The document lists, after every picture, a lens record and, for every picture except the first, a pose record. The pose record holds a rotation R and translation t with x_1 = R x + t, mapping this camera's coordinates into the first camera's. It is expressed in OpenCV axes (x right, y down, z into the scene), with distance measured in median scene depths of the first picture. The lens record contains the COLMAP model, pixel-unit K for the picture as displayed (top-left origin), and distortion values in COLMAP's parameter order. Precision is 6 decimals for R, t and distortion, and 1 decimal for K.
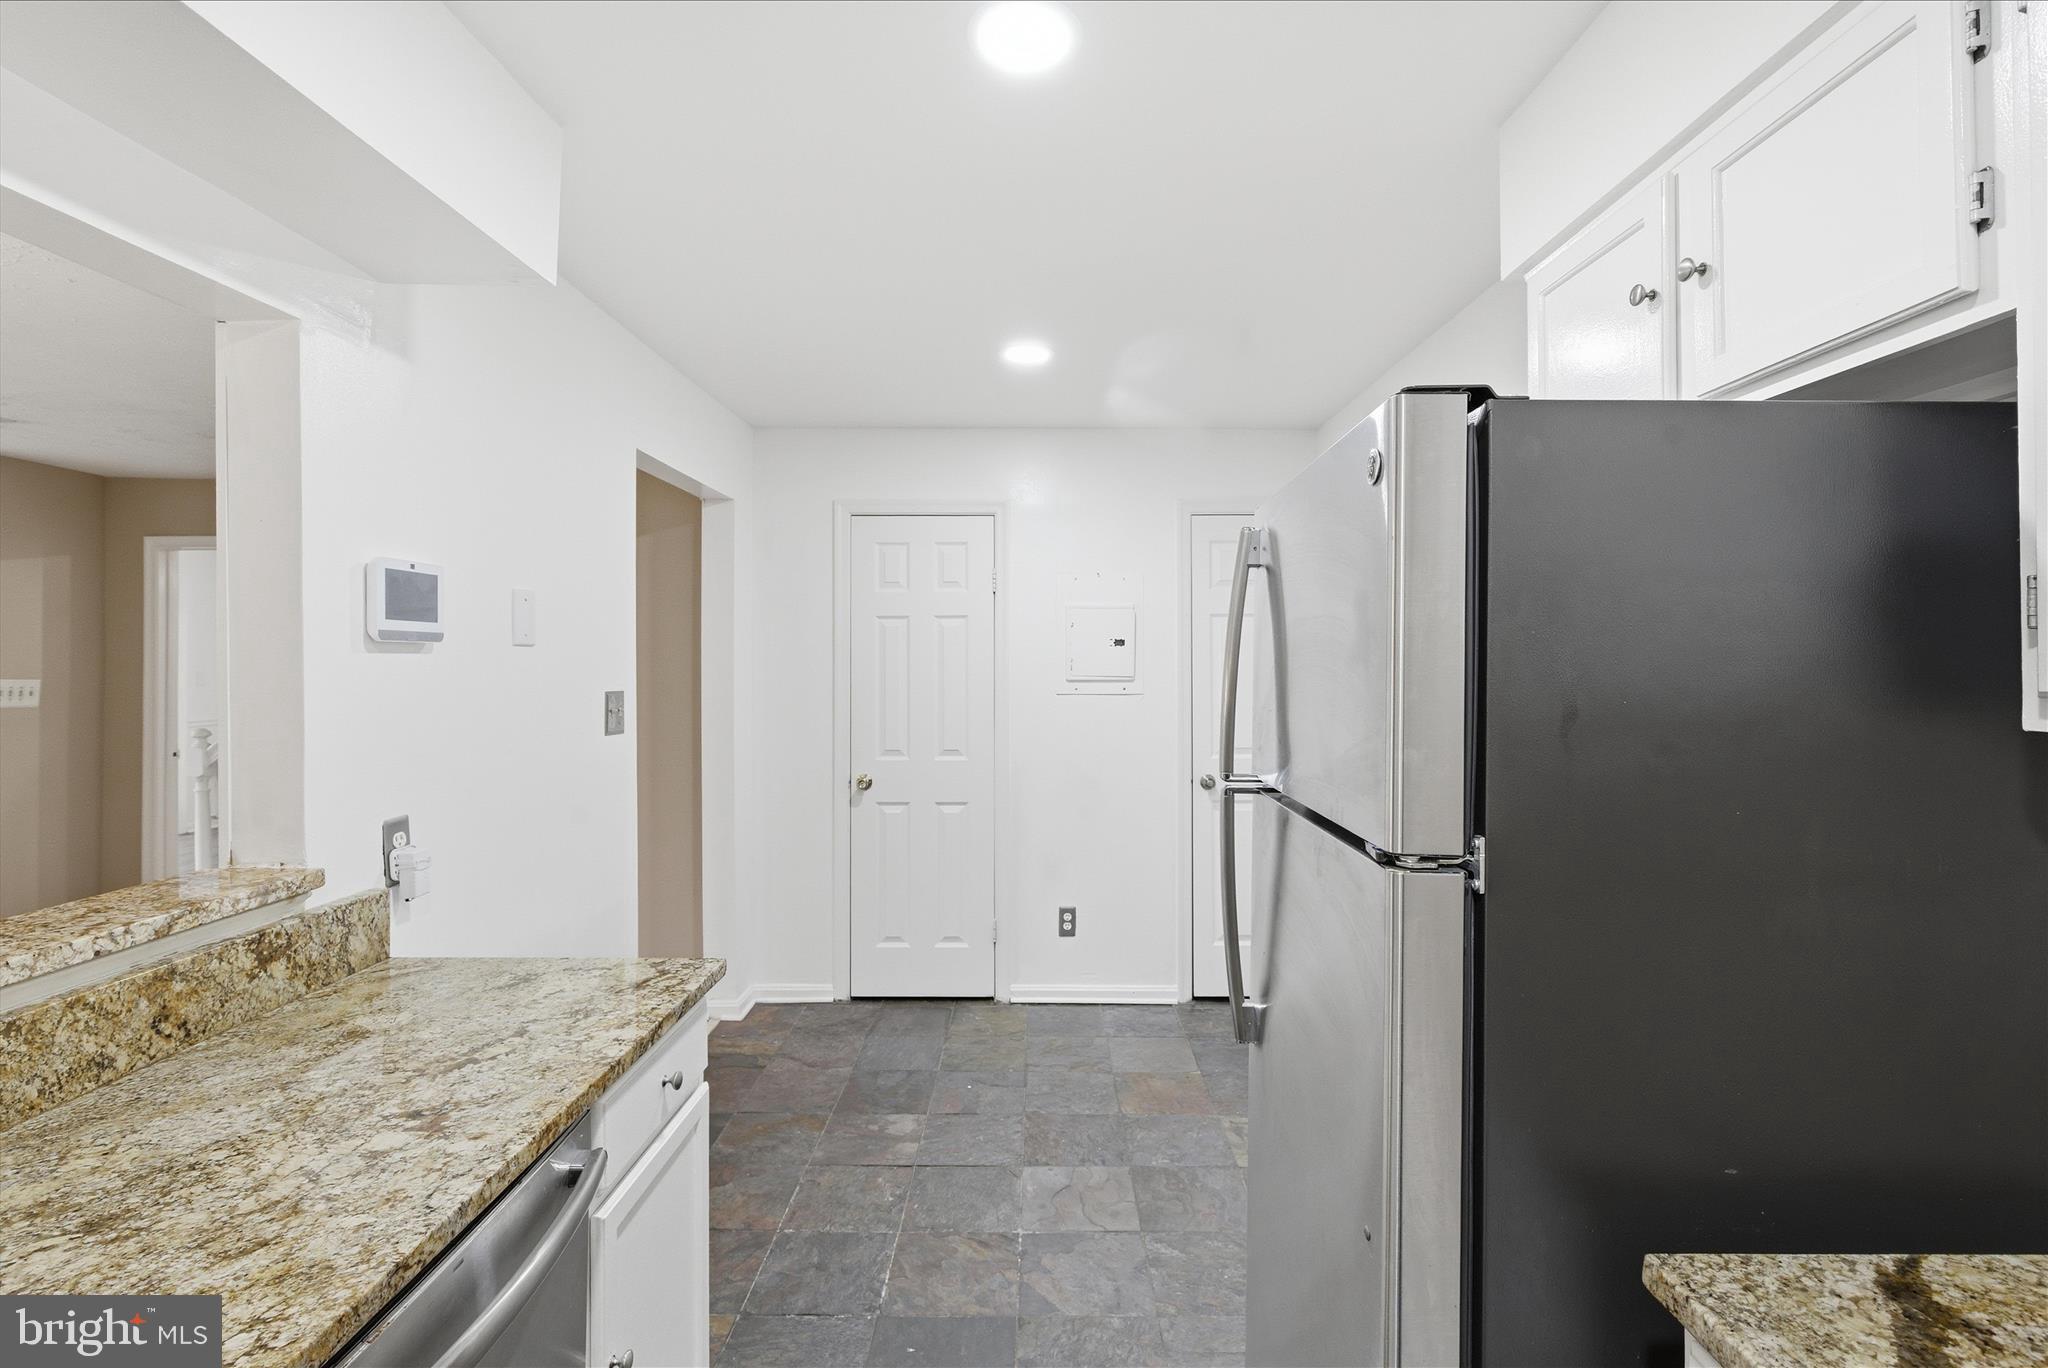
lens RADIAL K [[959.6, 0, 1025.4], [0, 959.6, 650.3], [0, 0, 1]] dist [0.000247, 0.000449]
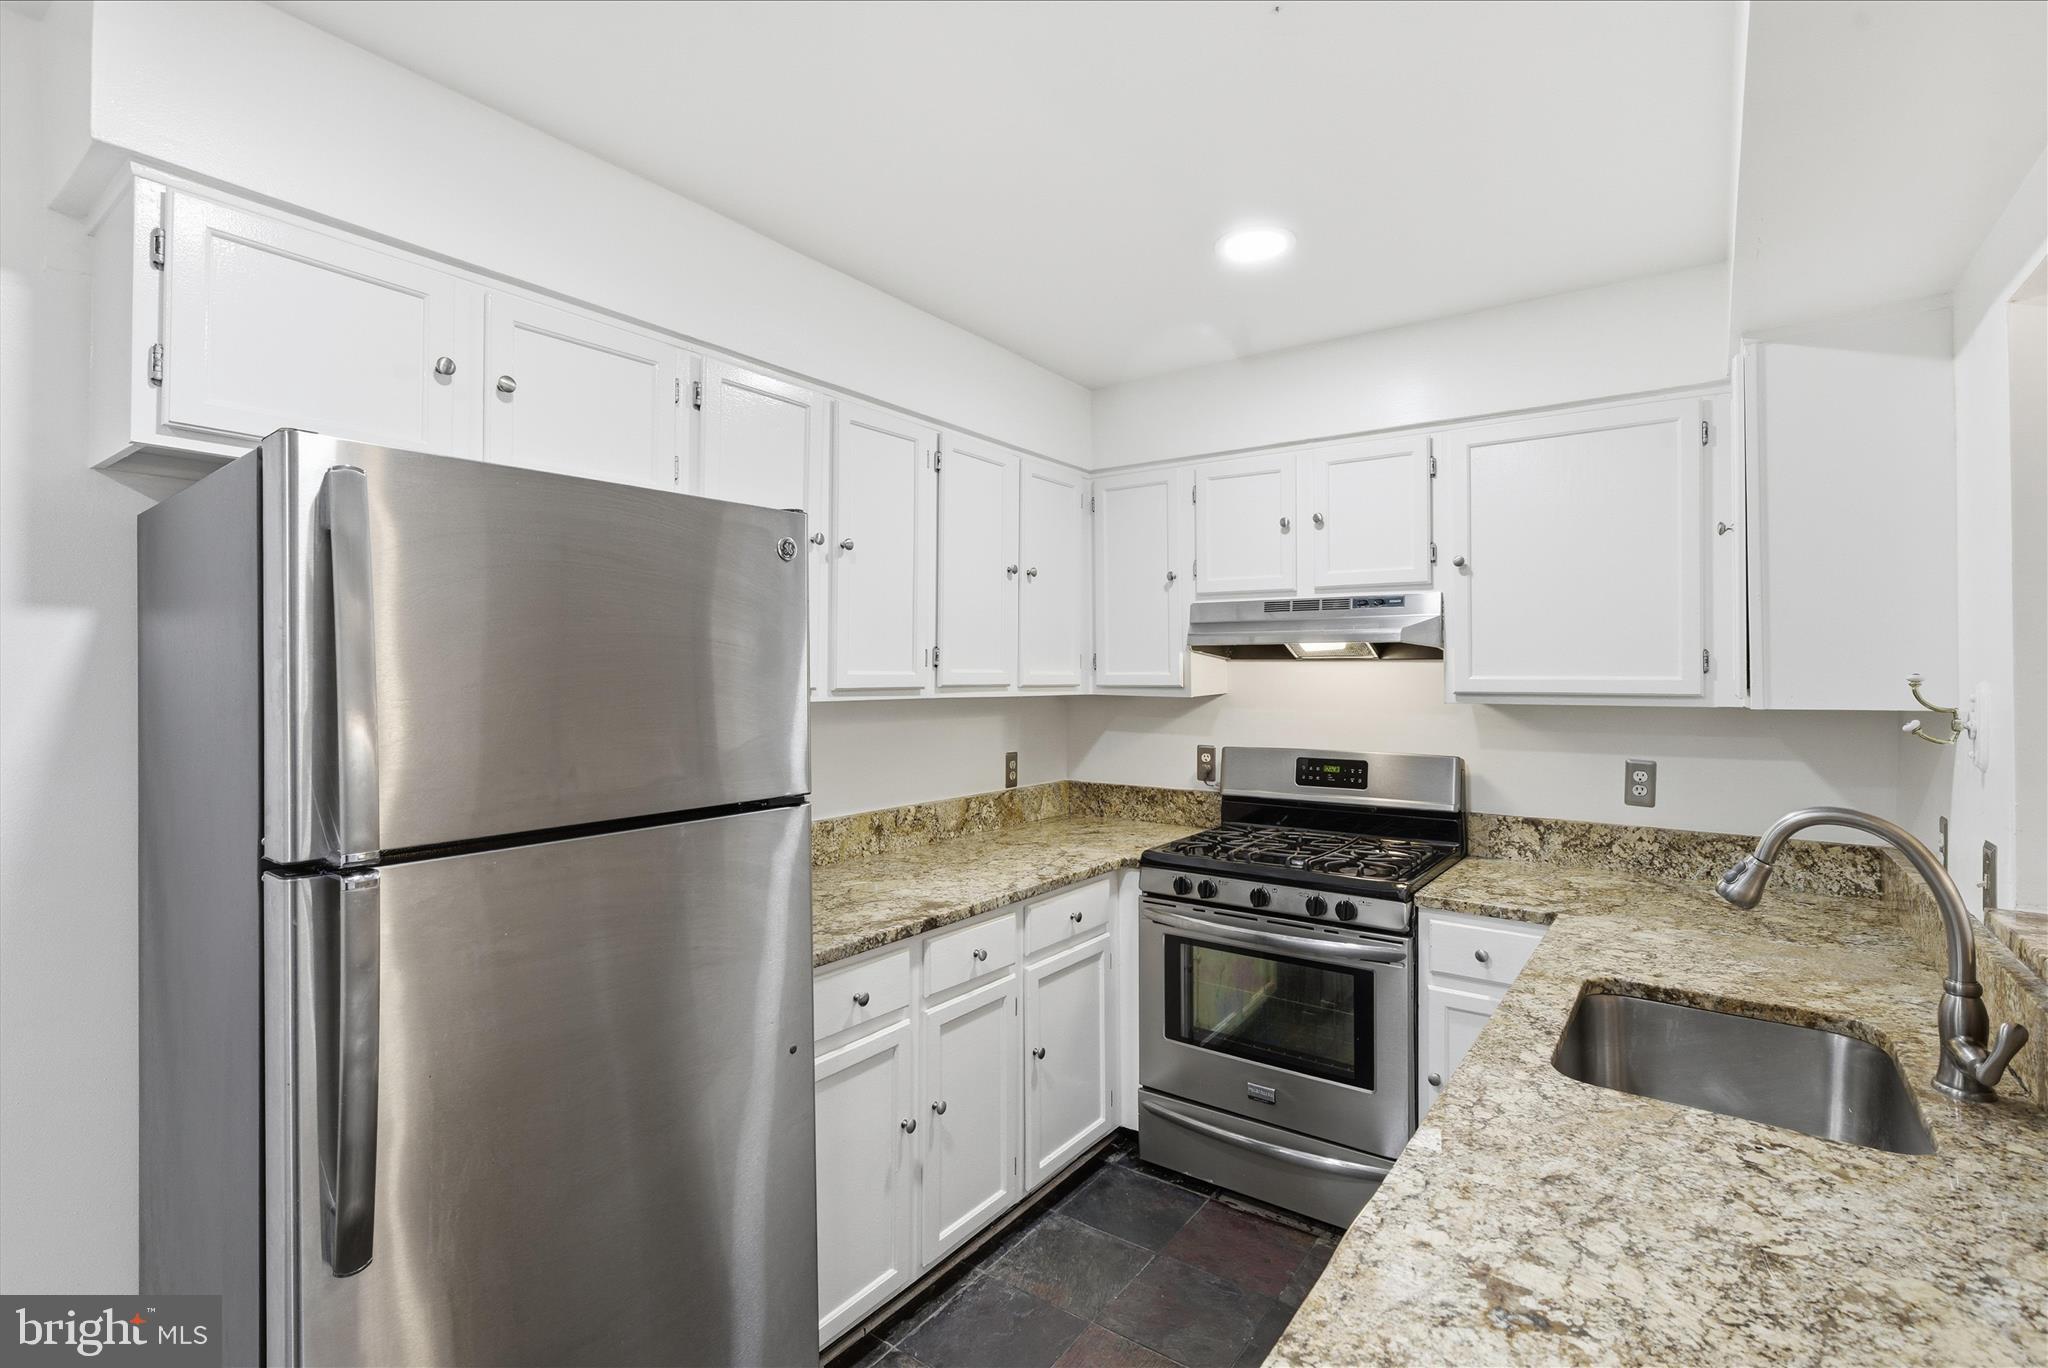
lens RADIAL K [[919.4, 0, 1058.5], [0, 919.4, 668.4], [0, 0, 1]] dist [-0.000503, 0.000154]
pose [[-0.836031, 0.006080, 0.548648, -0.585451], [-0.005158, 0.999807, -0.018940, 0.014381], [-0.548657, -0.018665, -0.835839, 1.451308]]
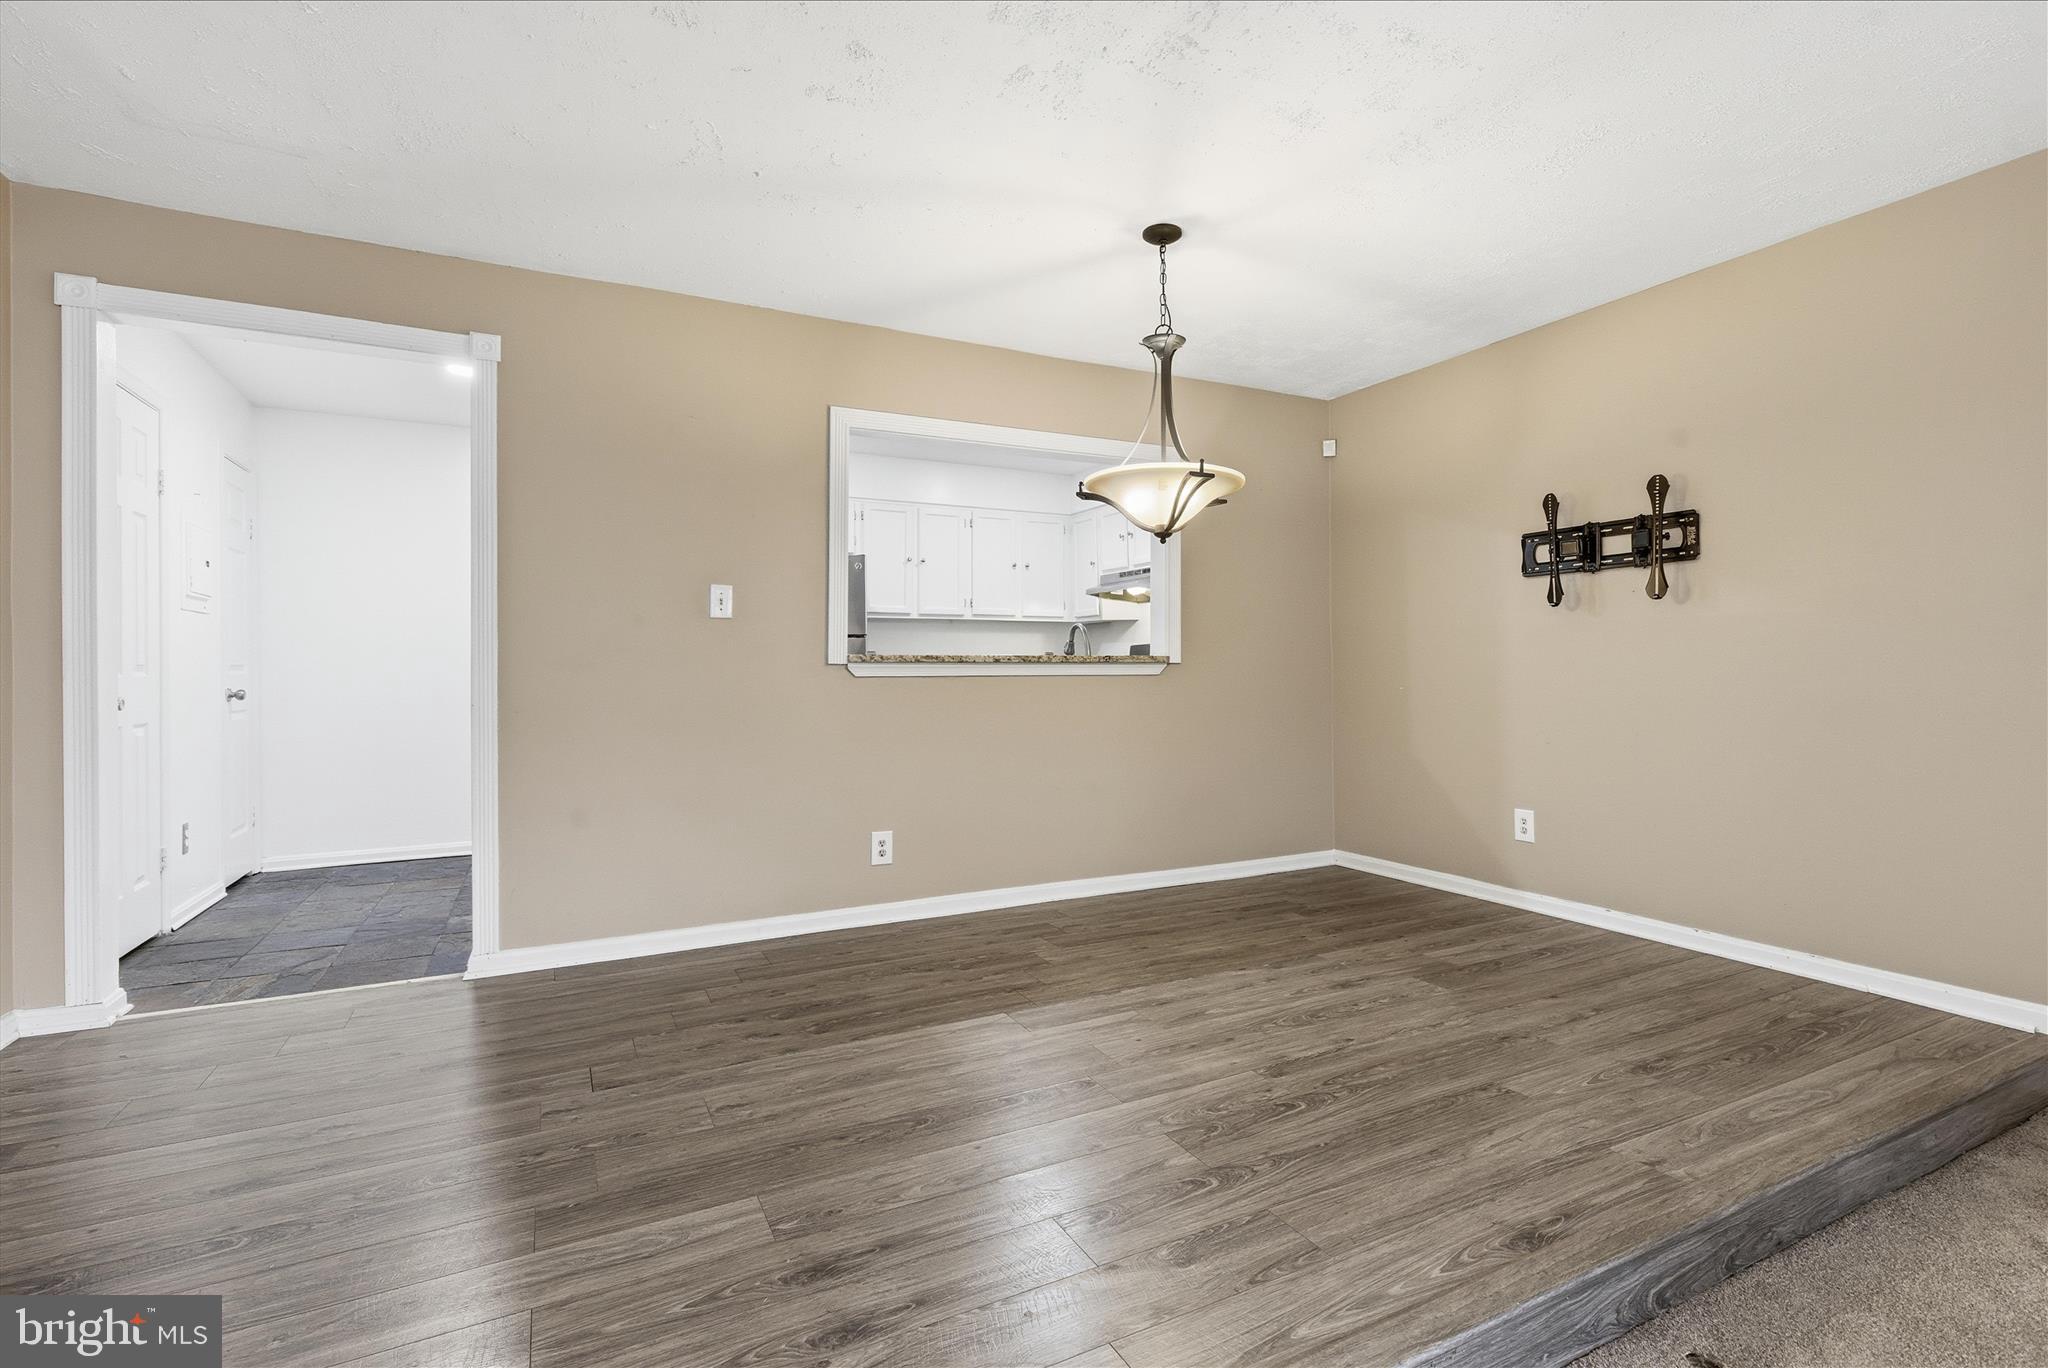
lens RADIAL K [[951.2, 0, 1052.9], [0, 951.2, 667.0], [0, 0, 1]] dist [-0.001375, -0.000126]
pose [[-0.491474, 0.009052, 0.870845, -3.736181], [-0.002763, 0.999925, -0.011953, 0.339351], [-0.870888, -0.008280, -0.491412, 2.013556]]
